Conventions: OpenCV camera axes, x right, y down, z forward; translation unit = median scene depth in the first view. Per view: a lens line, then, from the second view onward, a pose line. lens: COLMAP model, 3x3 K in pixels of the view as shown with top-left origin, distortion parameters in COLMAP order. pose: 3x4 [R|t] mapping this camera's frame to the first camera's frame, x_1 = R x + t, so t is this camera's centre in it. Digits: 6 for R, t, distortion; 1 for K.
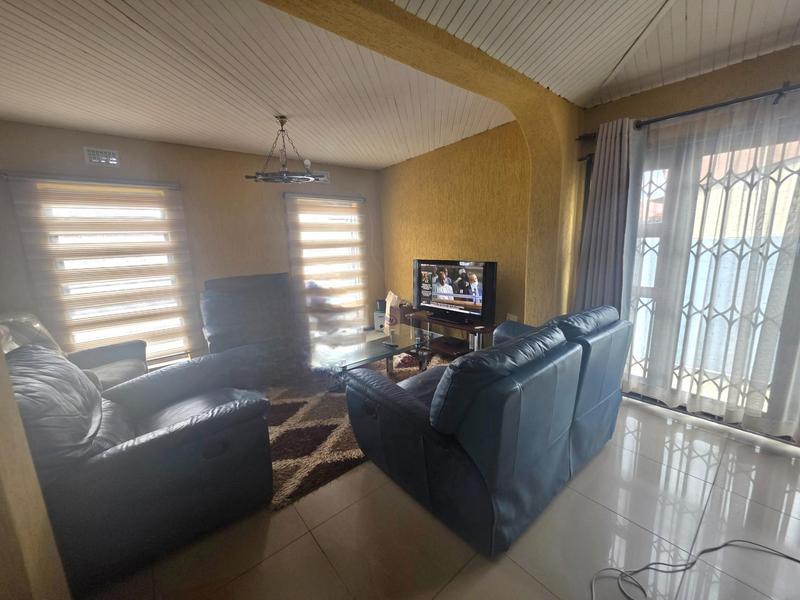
lens RADIAL K [[320.8, 0, 399.1], [0, 320.8, 296.7], [0, 0, 1]] dist [-0.002442, 0.000526]
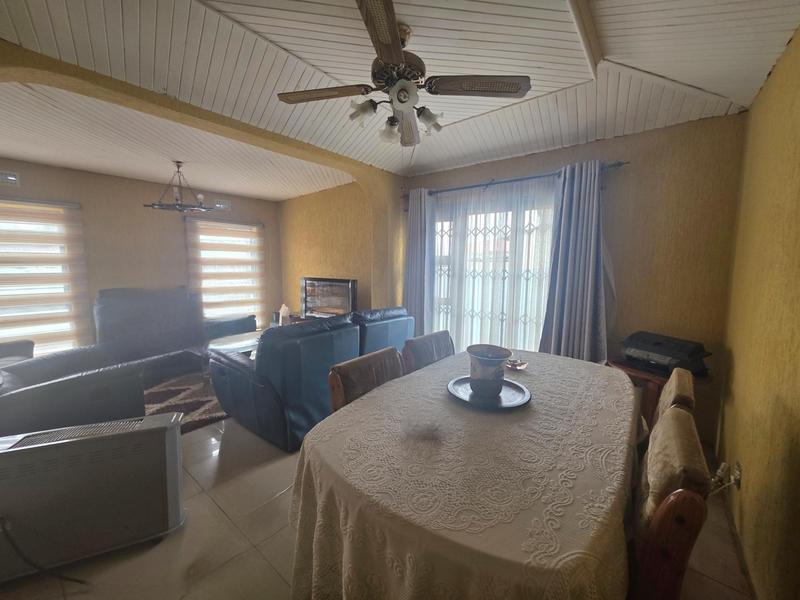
lens RADIAL K [[320.8, 0, 397.4], [0, 320.8, 296.0], [0, 0, 1]] dist [-0.002442, 0.000526]
pose [[0.979208, 0.017742, 0.202082, 0.201302], [-0.002404, 0.997113, -0.075894, 0.059219], [-0.202846, 0.073830, 0.976423, -0.324677]]
